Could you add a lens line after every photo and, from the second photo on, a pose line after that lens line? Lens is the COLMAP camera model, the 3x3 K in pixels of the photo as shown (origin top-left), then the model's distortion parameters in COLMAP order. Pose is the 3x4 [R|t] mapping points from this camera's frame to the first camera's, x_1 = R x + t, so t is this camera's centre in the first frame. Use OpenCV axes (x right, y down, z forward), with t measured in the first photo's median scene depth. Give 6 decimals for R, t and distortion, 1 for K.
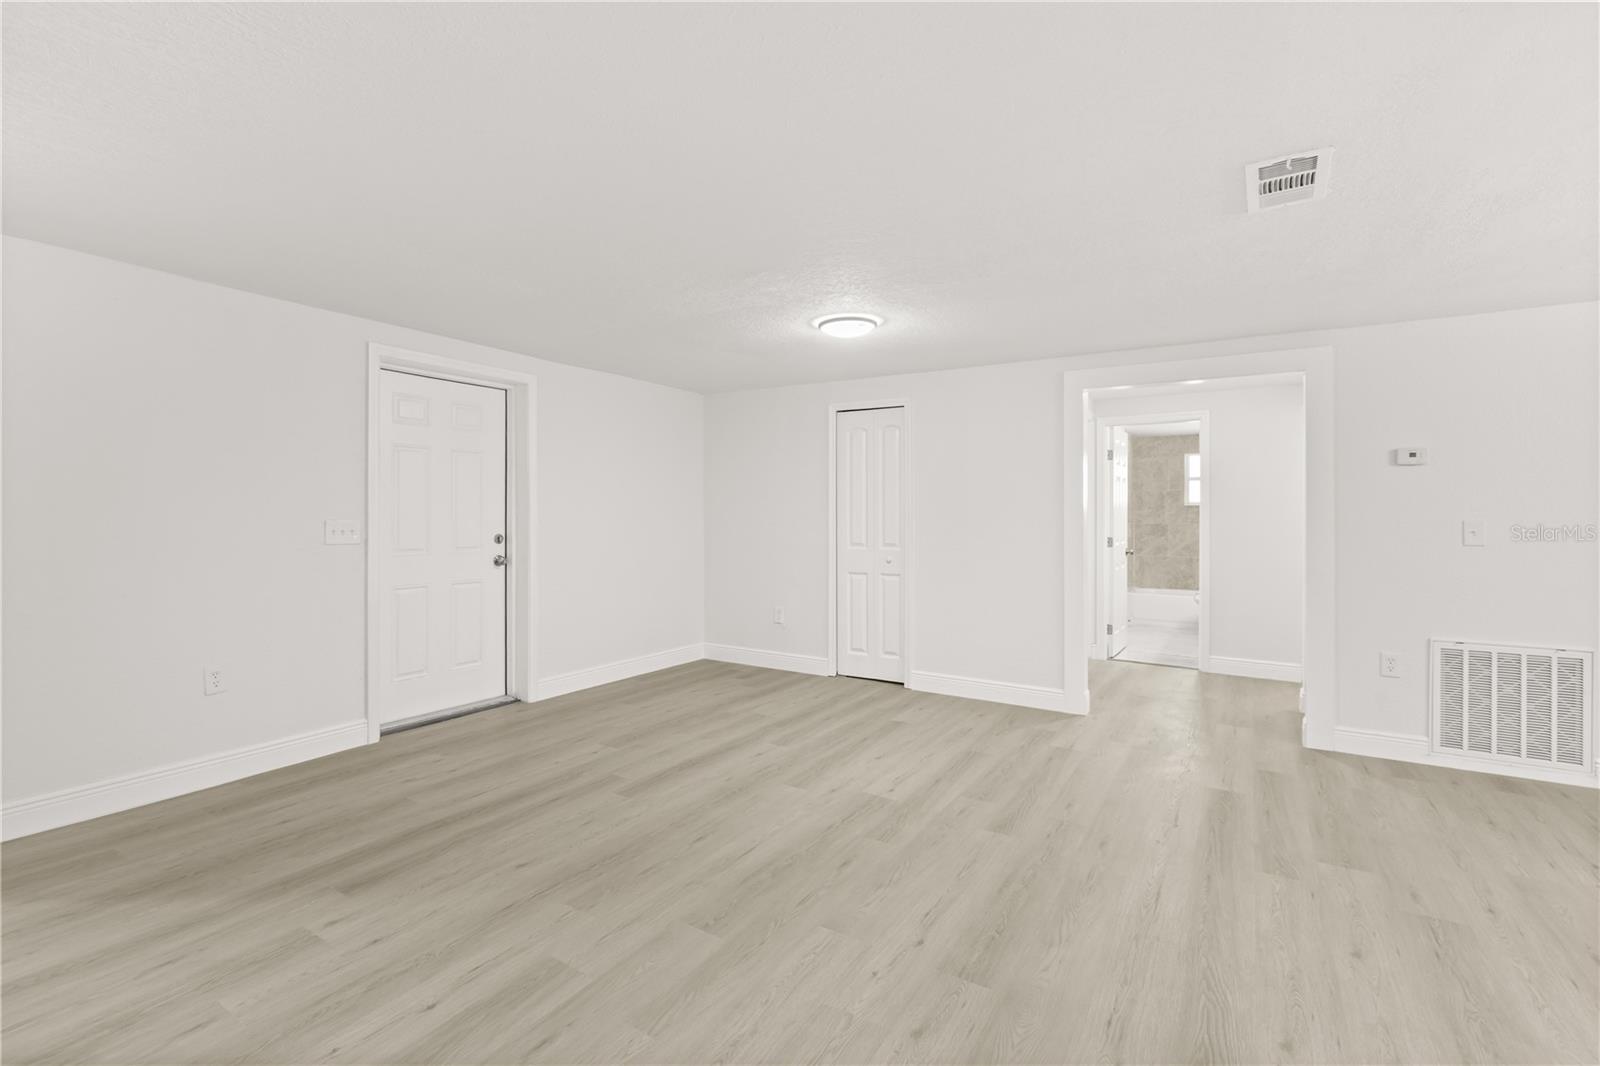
lens RADIAL K [[725.0, 0, 792.6], [0, 725.0, 516.6], [0, 0, 1]] dist [0.002789, -0.001665]
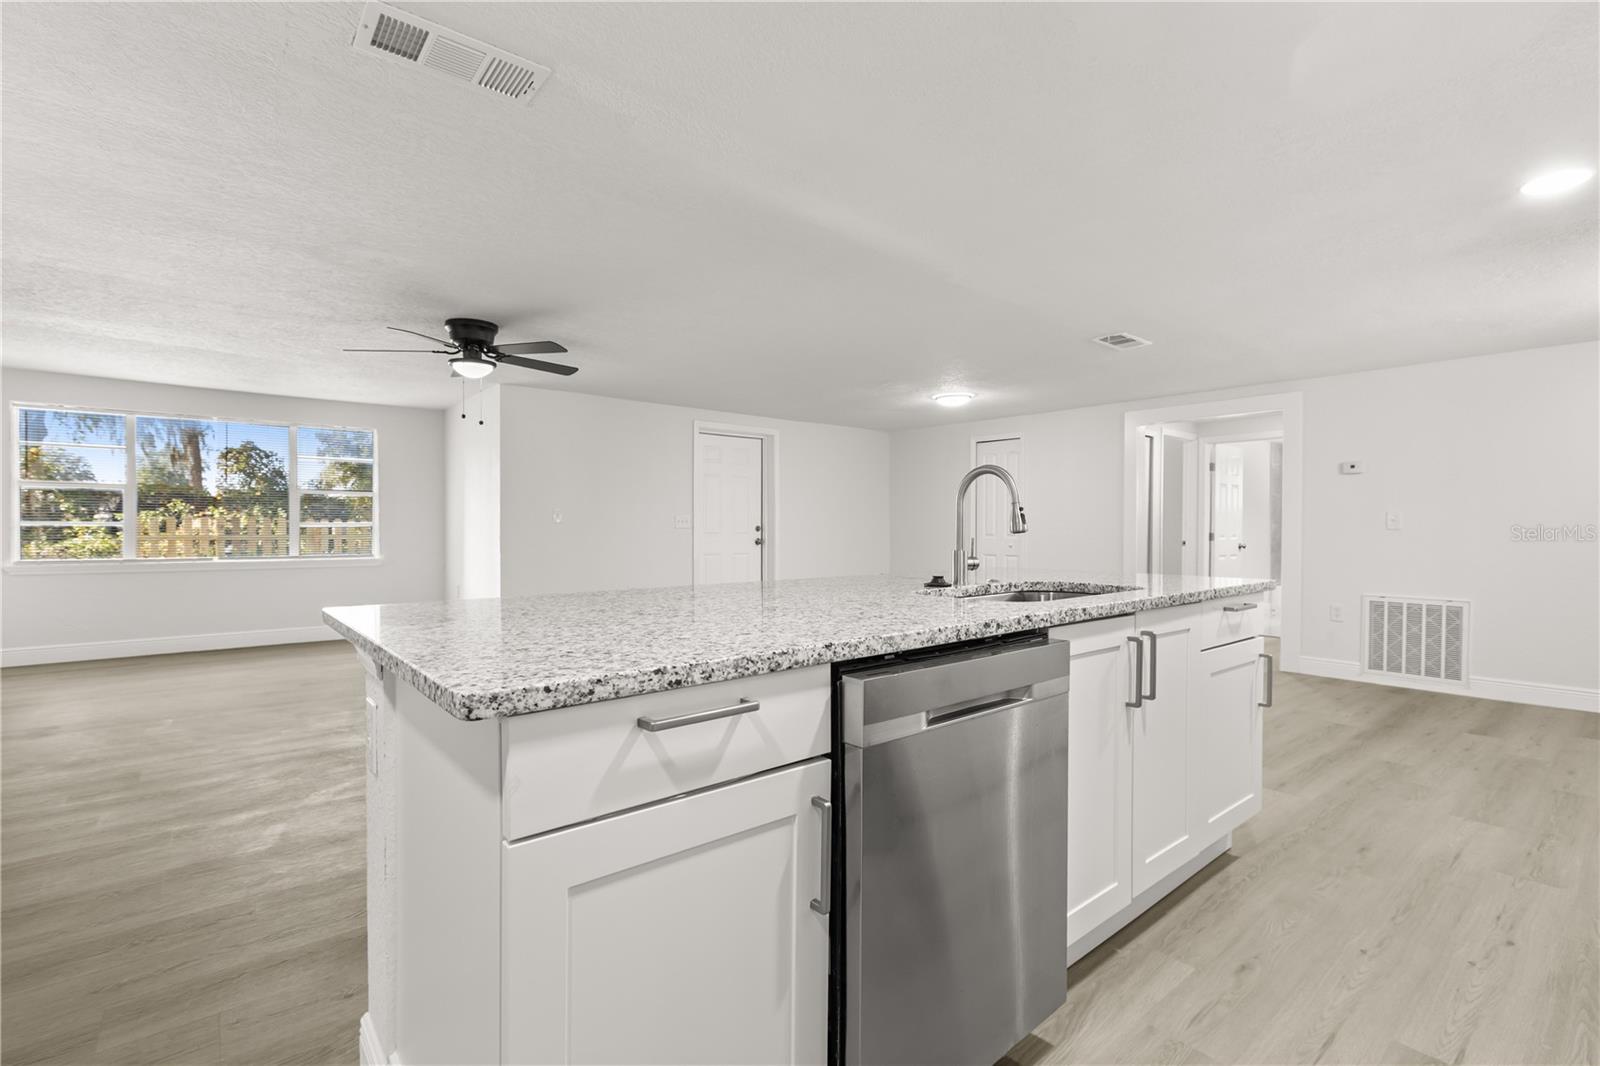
lens RADIAL K [[725.0, 0, 801.2], [0, 725.0, 536.6], [0, 0, 1]] dist [0.002789, -0.001665]
pose [[0.950351, 0.005039, -0.311141, 0.271963], [-0.001934, 0.999945, 0.010287, 0.041447], [0.311175, -0.009175, 0.950308, -0.722243]]
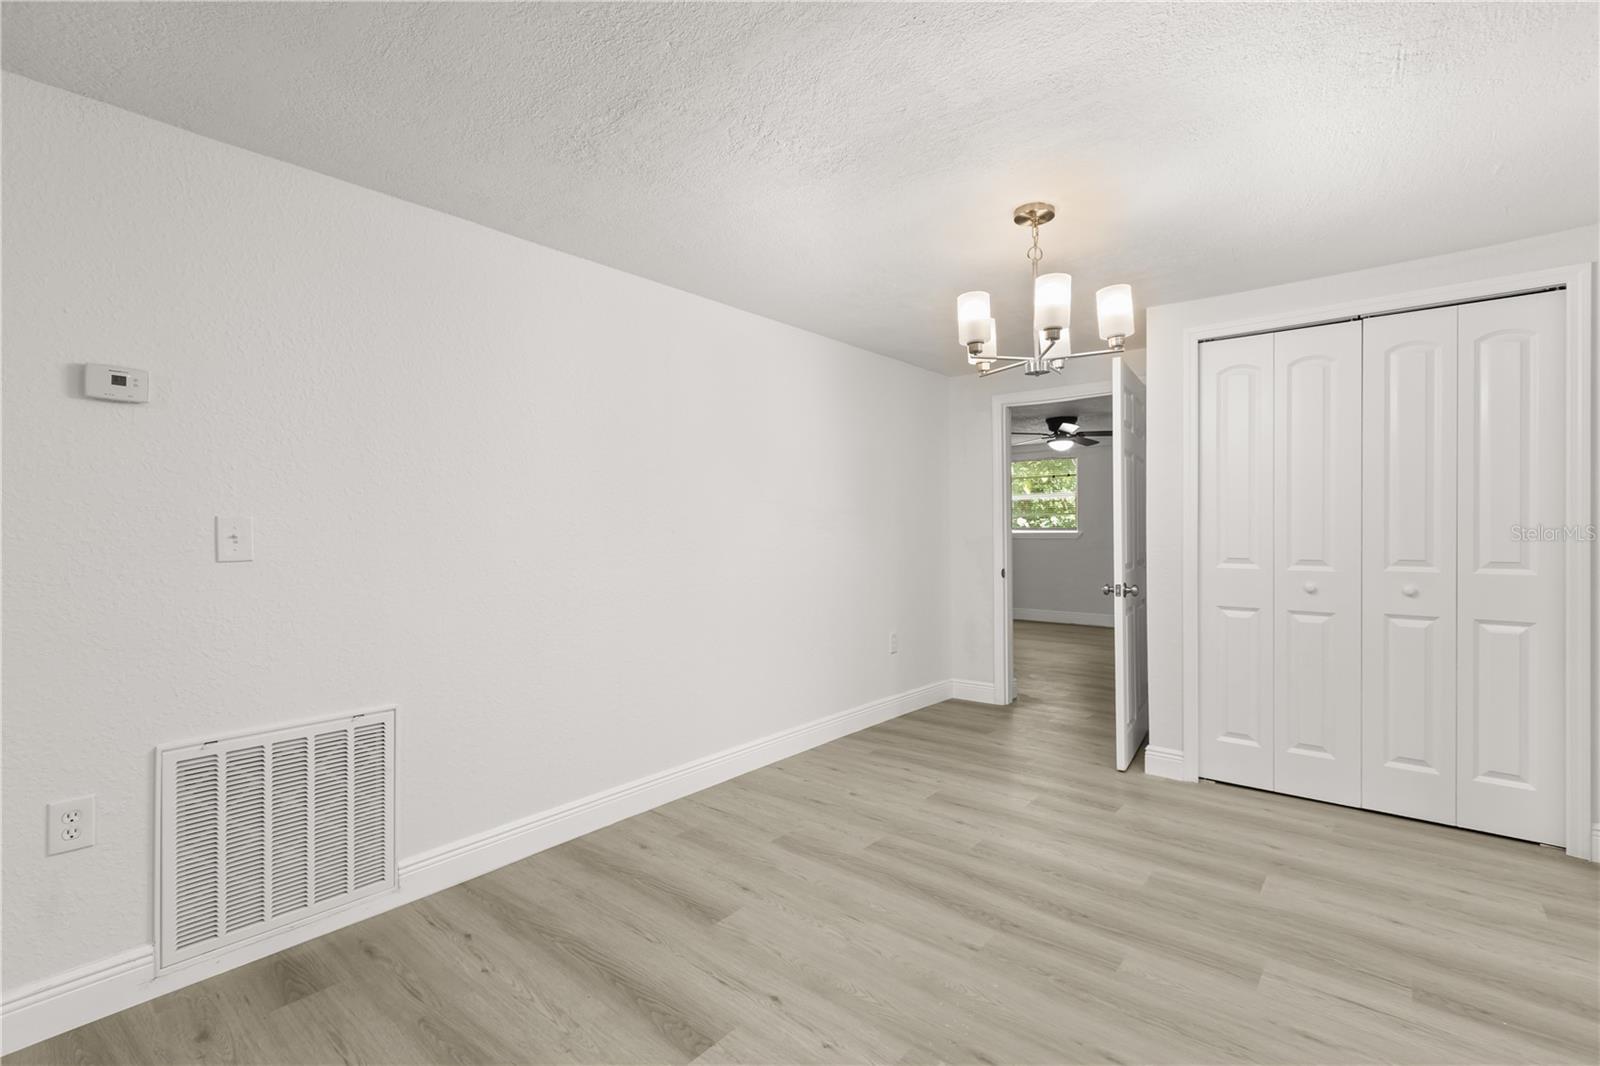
lens RADIAL K [[725.0, 0, 800.8], [0, 725.0, 529.4], [0, 0, 1]] dist [0.002789, -0.001665]
pose [[0.124702, -0.005213, 0.992181, 0.437592], [-0.001016, 0.999985, 0.005381, 0.011950], [-0.992194, -0.001679, 0.124695, 0.496364]]
